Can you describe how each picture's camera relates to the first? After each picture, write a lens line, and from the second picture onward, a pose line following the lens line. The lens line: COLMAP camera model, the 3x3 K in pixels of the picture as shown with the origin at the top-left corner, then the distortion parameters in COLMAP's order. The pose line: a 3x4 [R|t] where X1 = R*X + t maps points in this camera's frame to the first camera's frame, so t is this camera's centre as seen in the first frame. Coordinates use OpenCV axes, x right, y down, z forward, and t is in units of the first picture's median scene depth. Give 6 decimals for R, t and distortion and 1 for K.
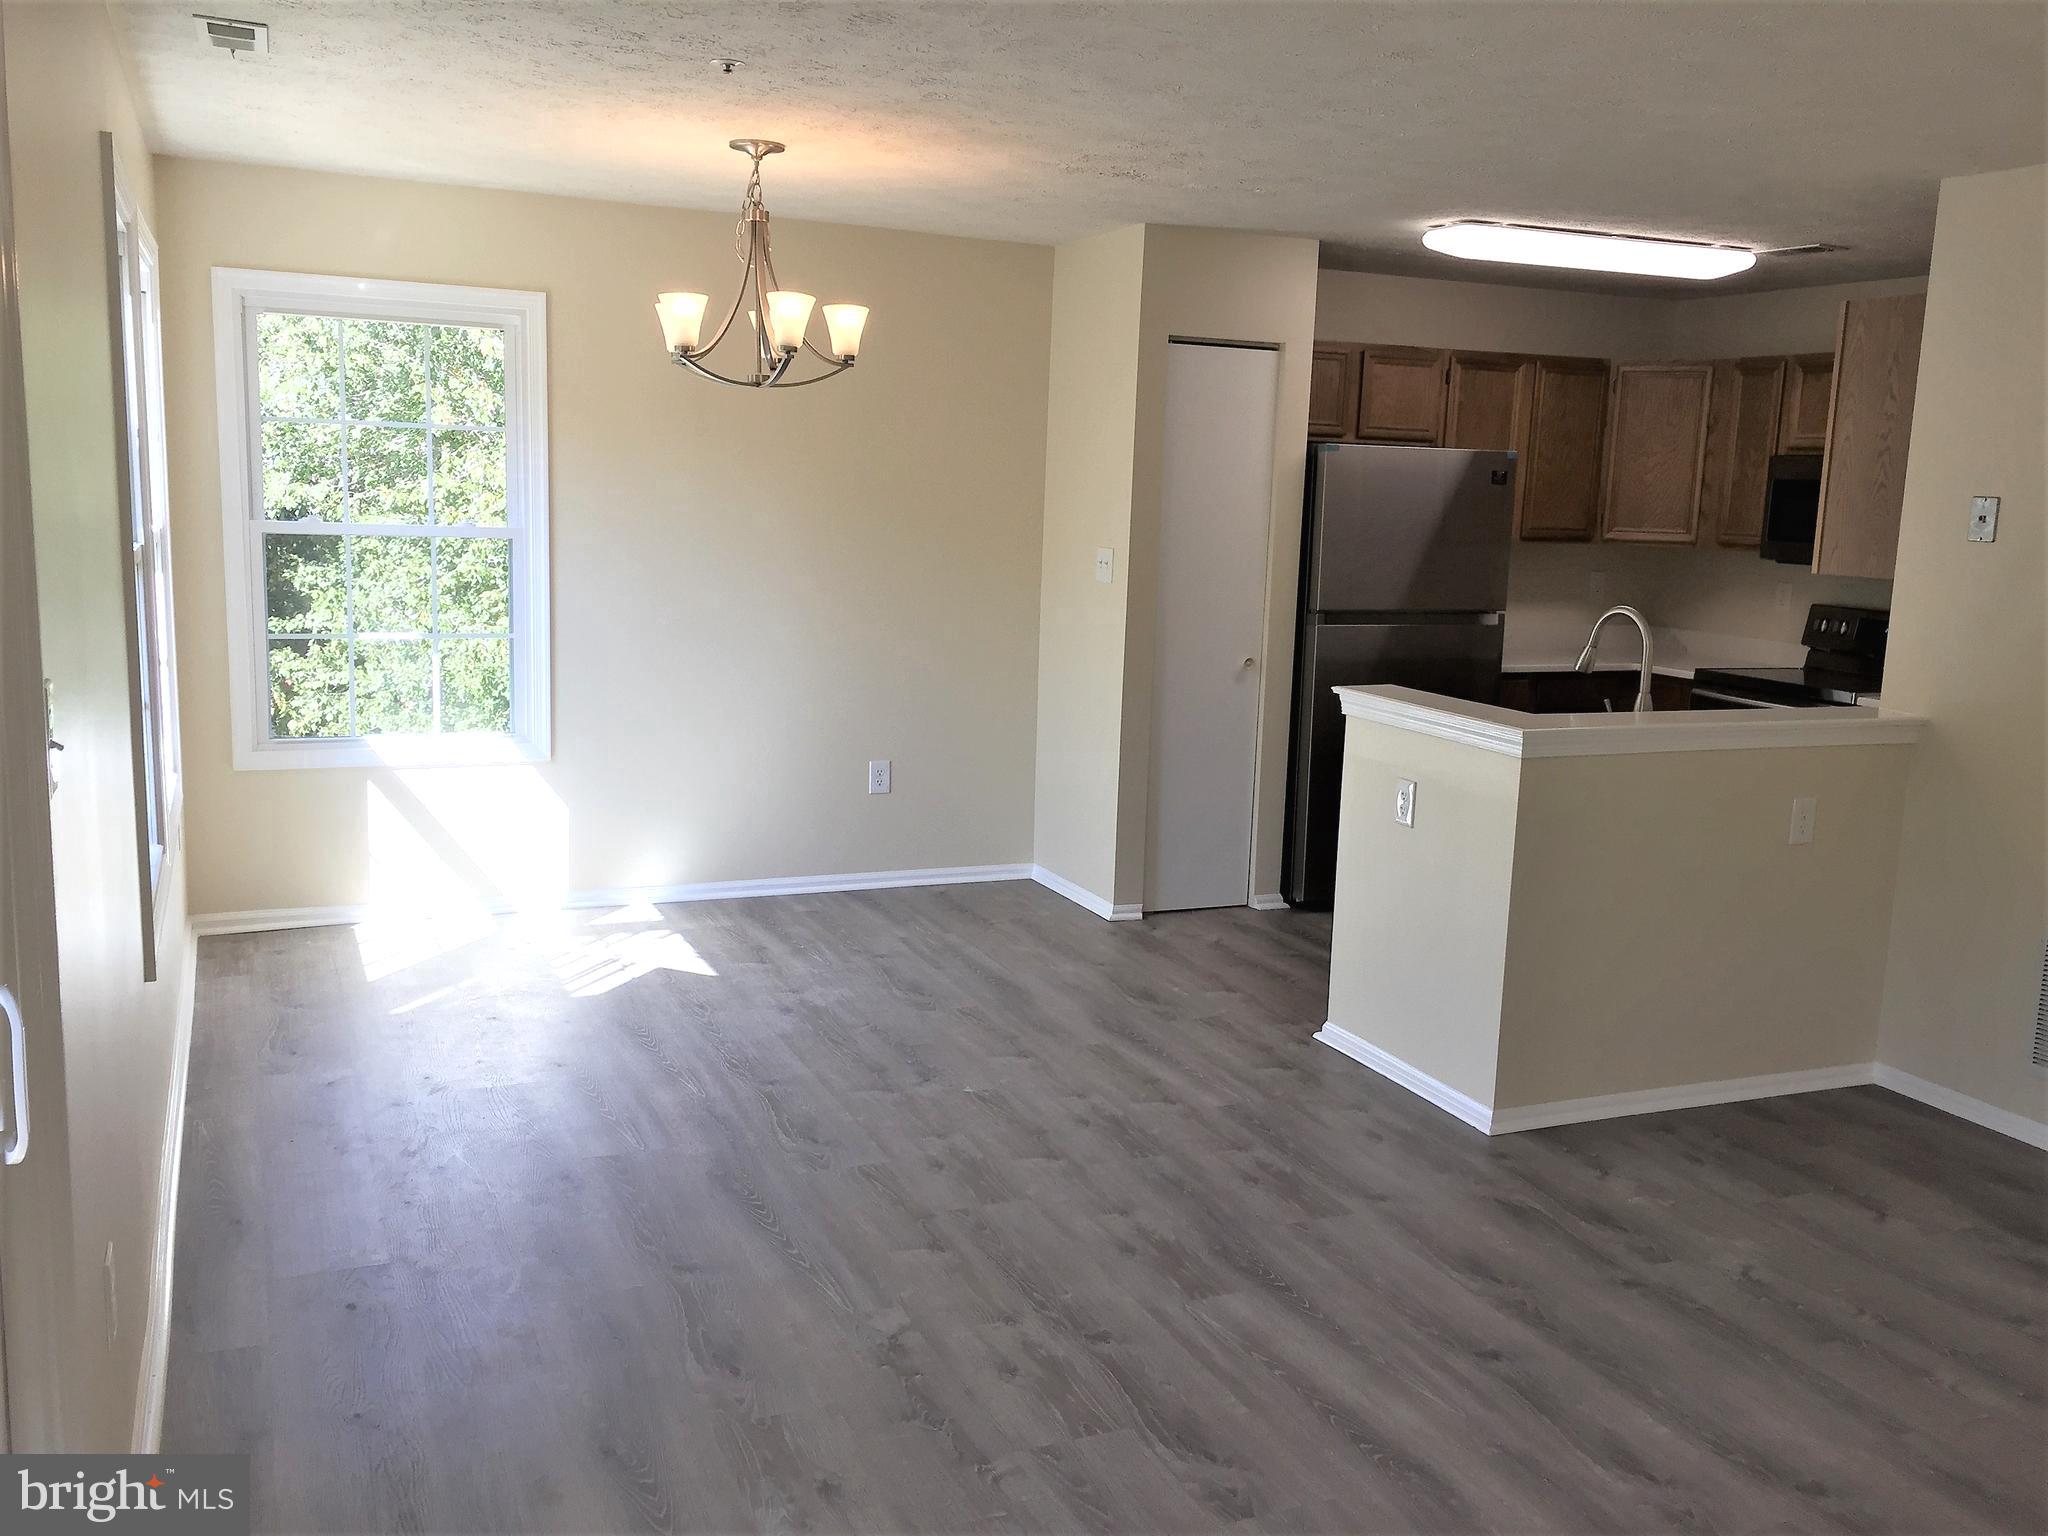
lens RADIAL K [[1740.5, 0, 1016.4], [0, 1740.5, 762.5], [0, 0, 1]] dist [0.056017, -0.025884]
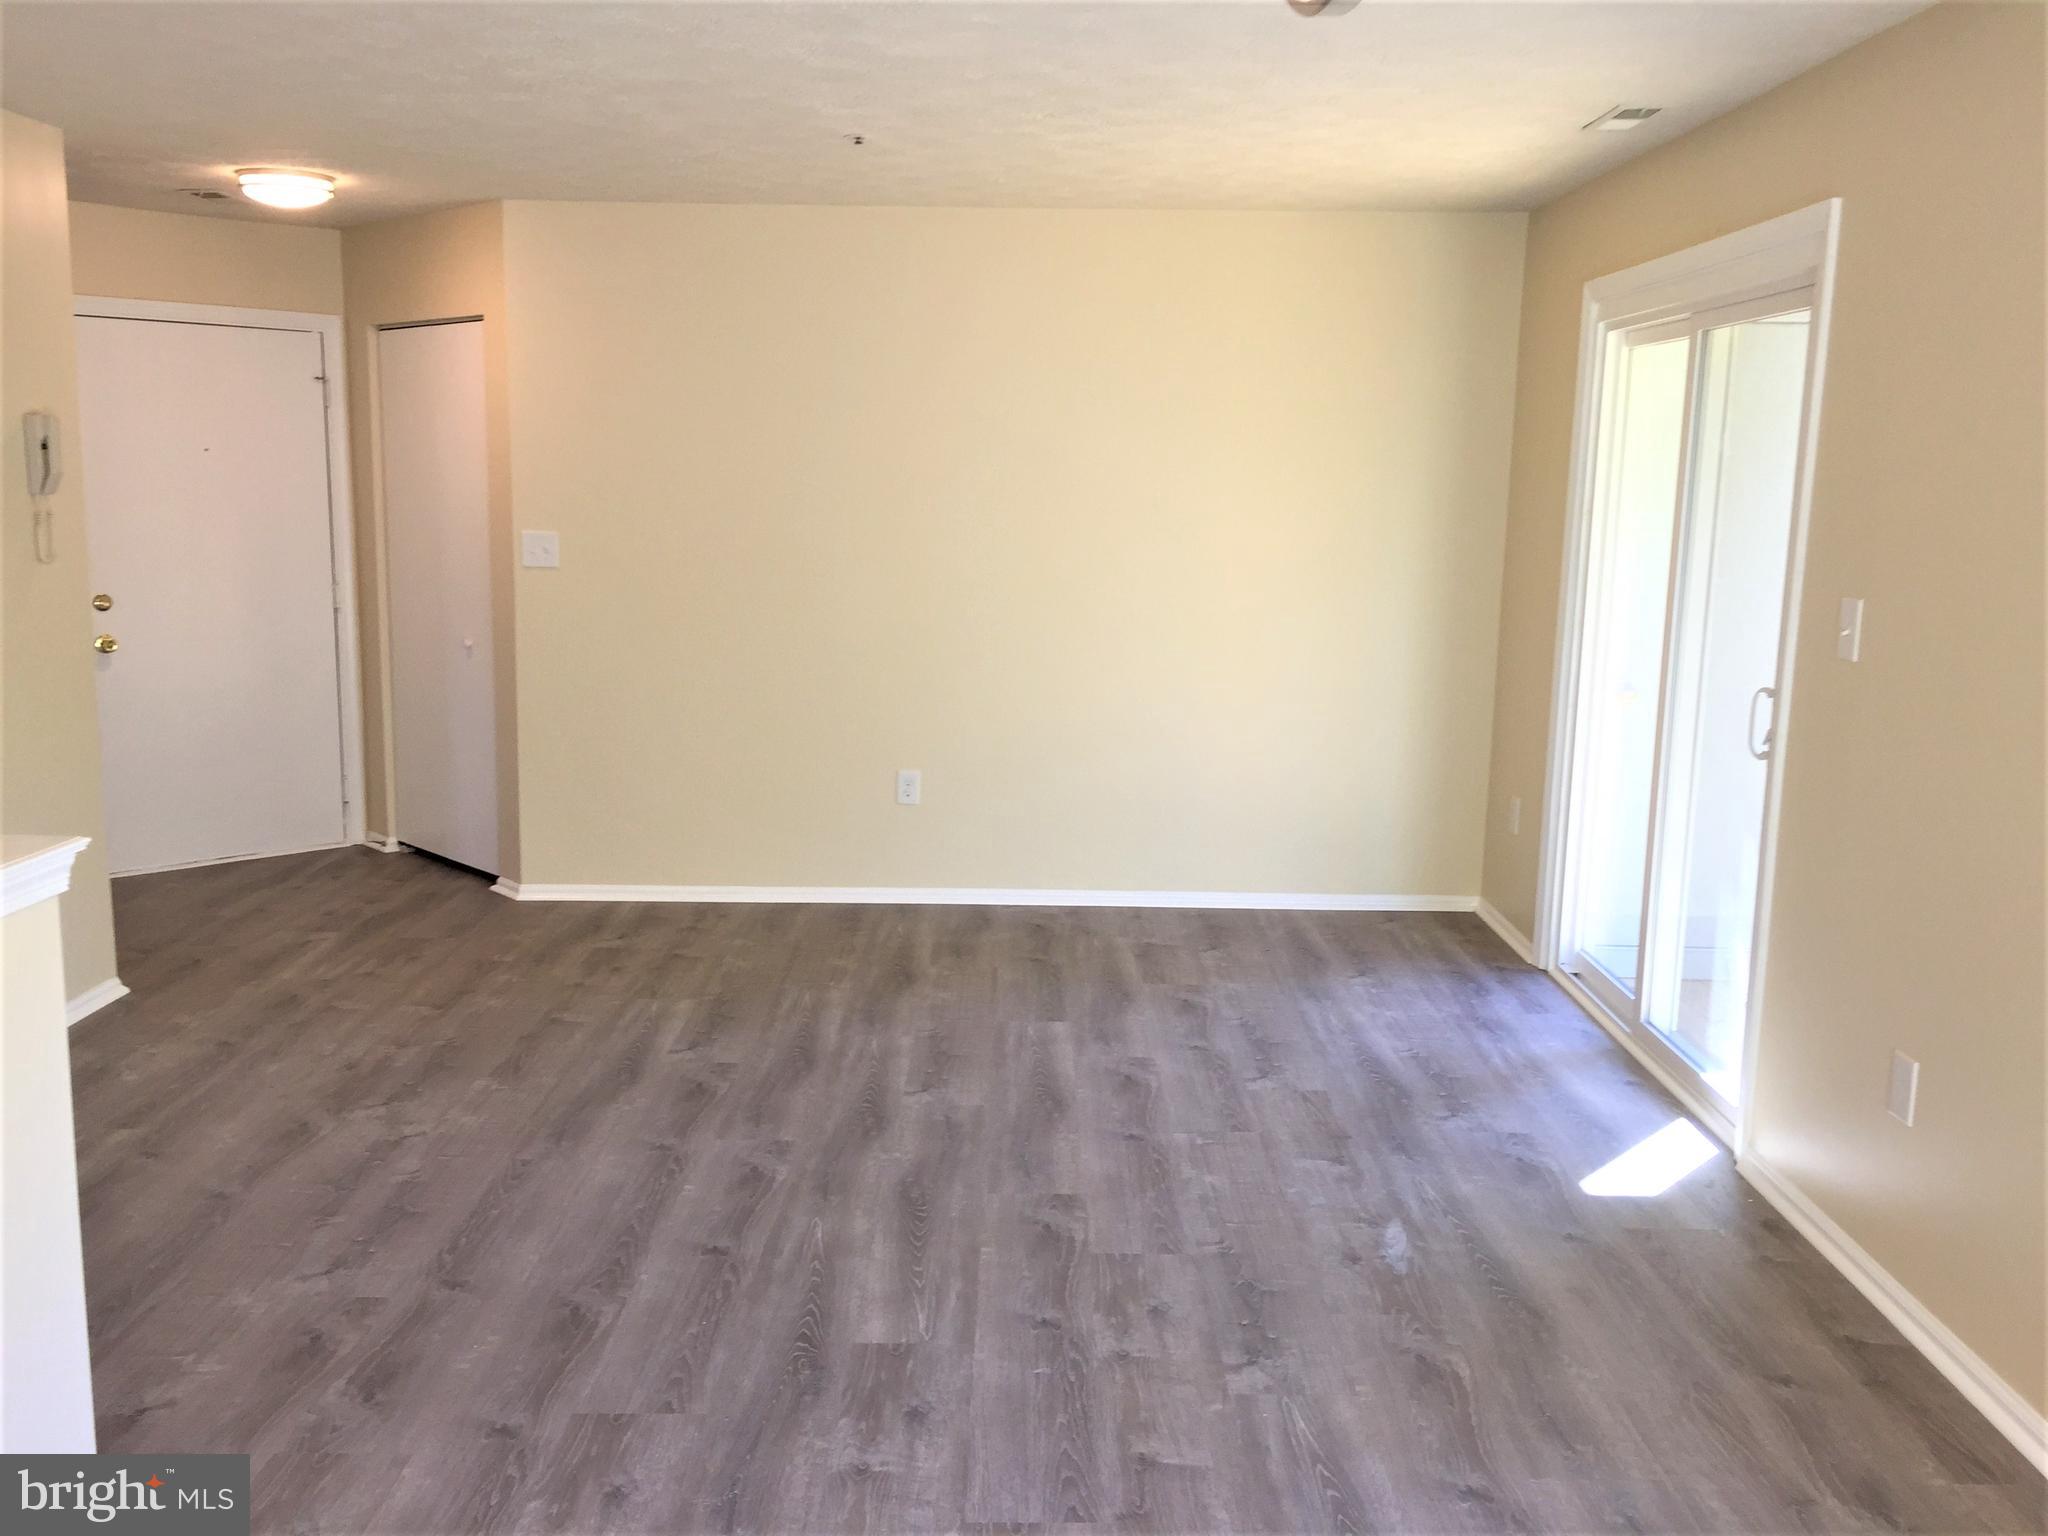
lens RADIAL K [[1740.5, 0, 1008.8], [0, 1740.5, 766.2], [0, 0, 1]] dist [0.056017, -0.025884]
pose [[-0.911704, -0.114747, 0.394498, -0.259642], [0.019341, 0.947154, 0.320195, -0.260885], [-0.410392, 0.299553, -0.861305, 1.594351]]
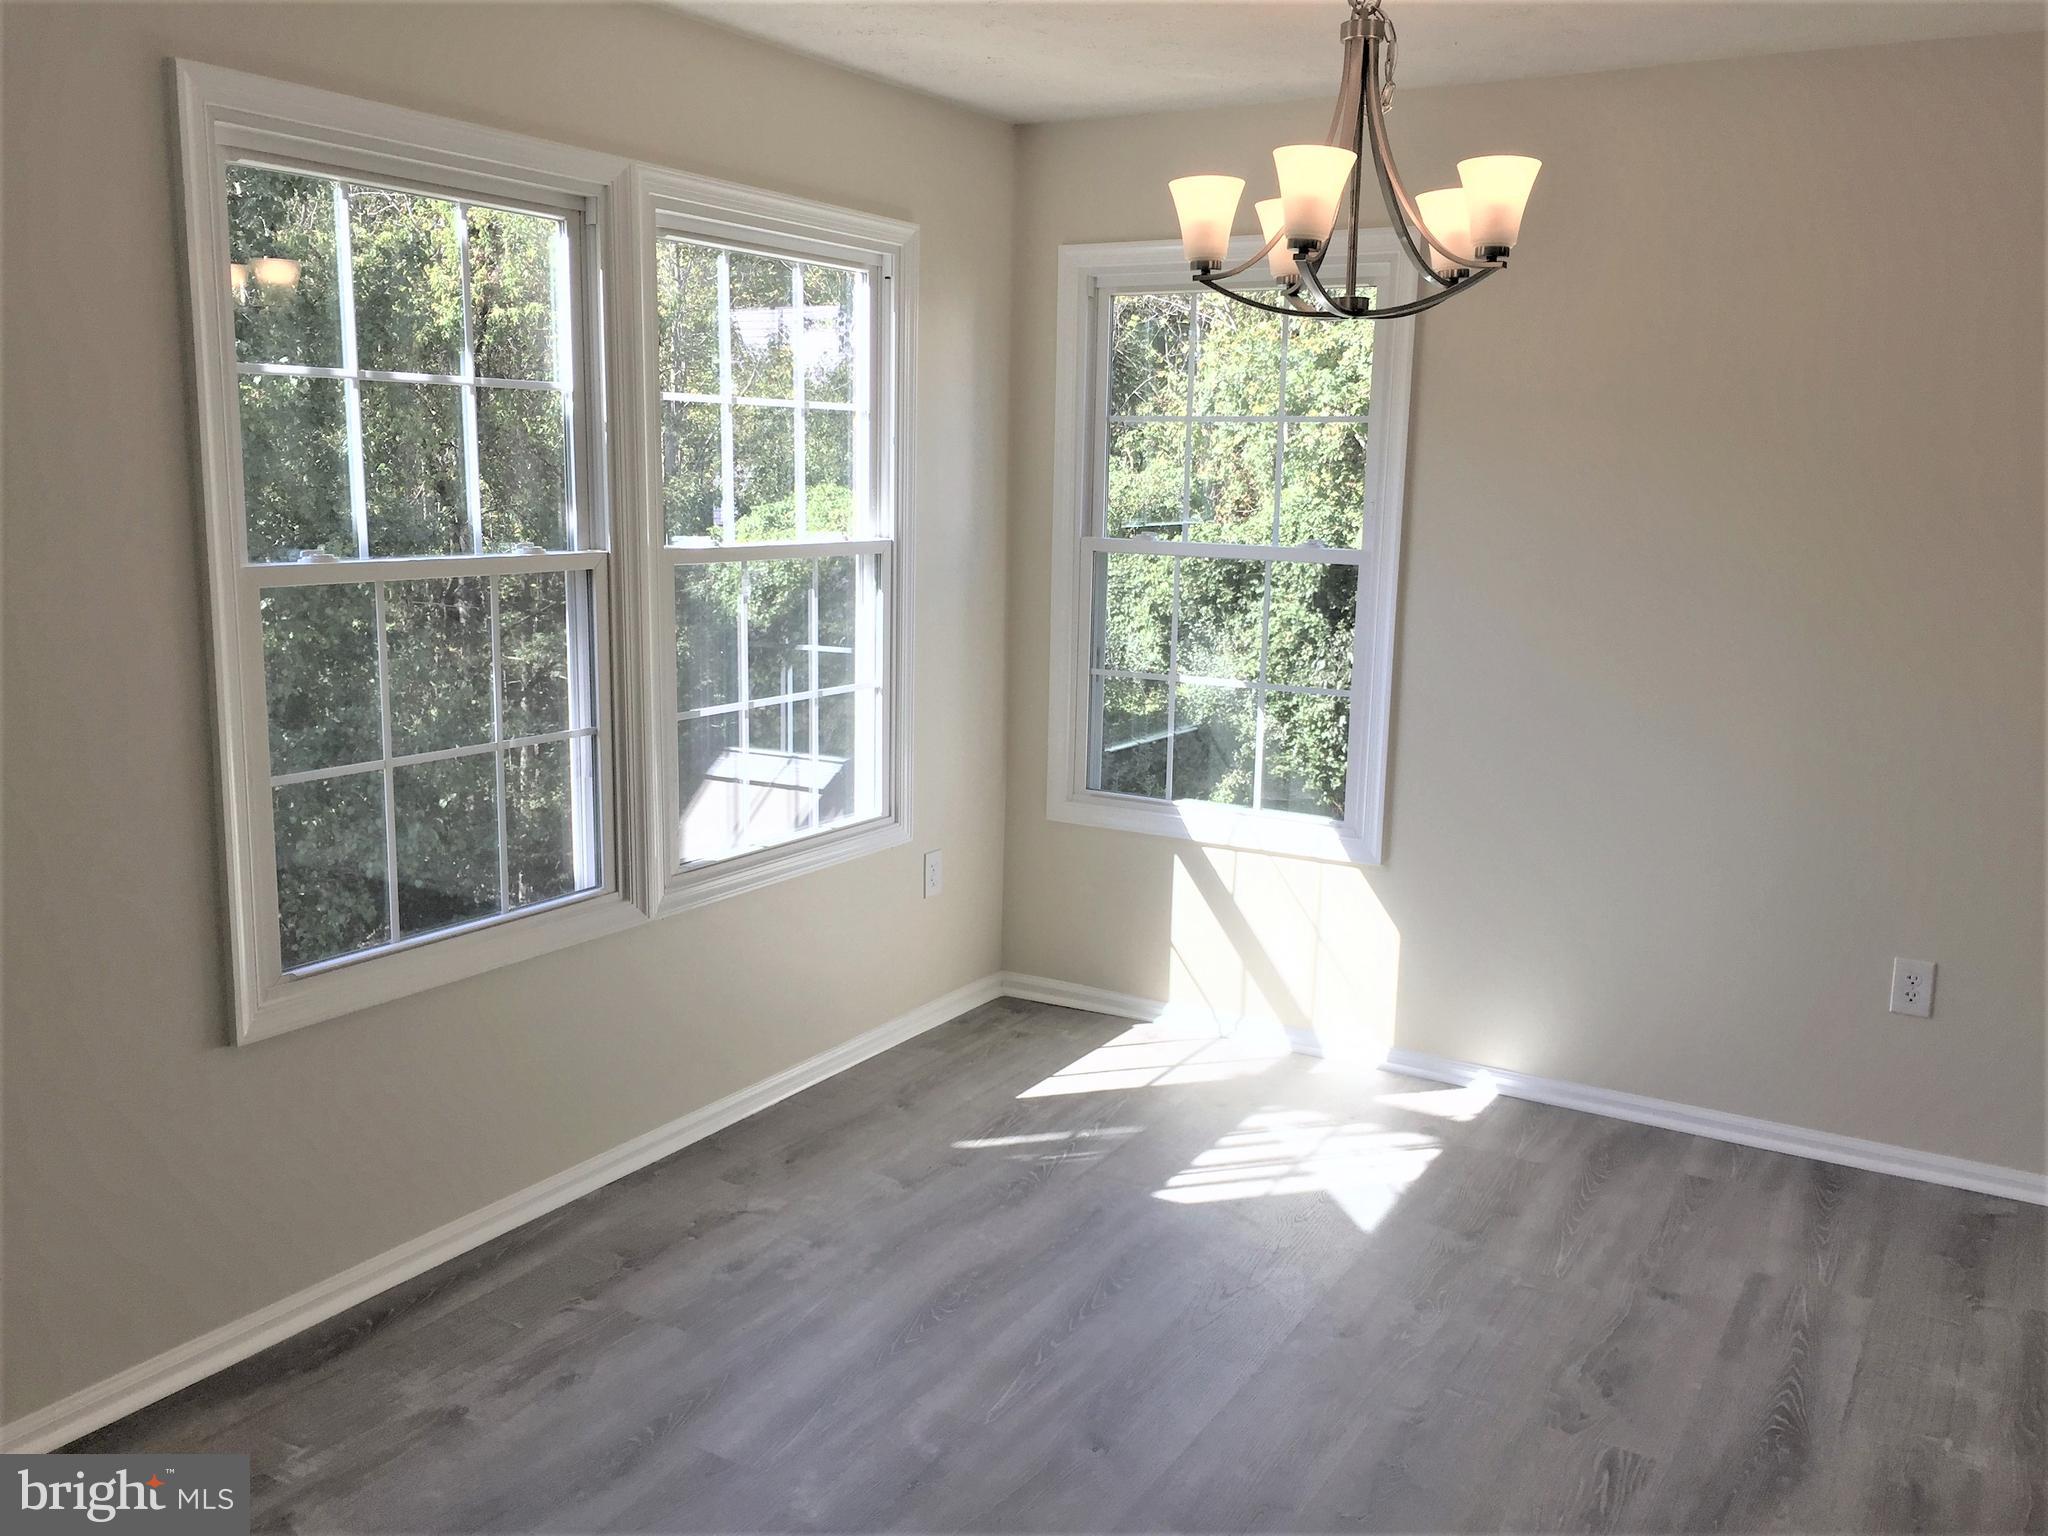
lens RADIAL K [[1740.5, 0, 1033.7], [0, 1740.5, 776.4], [0, 0, 1]] dist [0.056017, -0.025884]
pose [[0.583082, 0.123637, -0.802951, 0.393946], [-0.131148, 0.989714, 0.057159, -0.103768], [0.801758, 0.071977, 0.593299, 0.747526]]
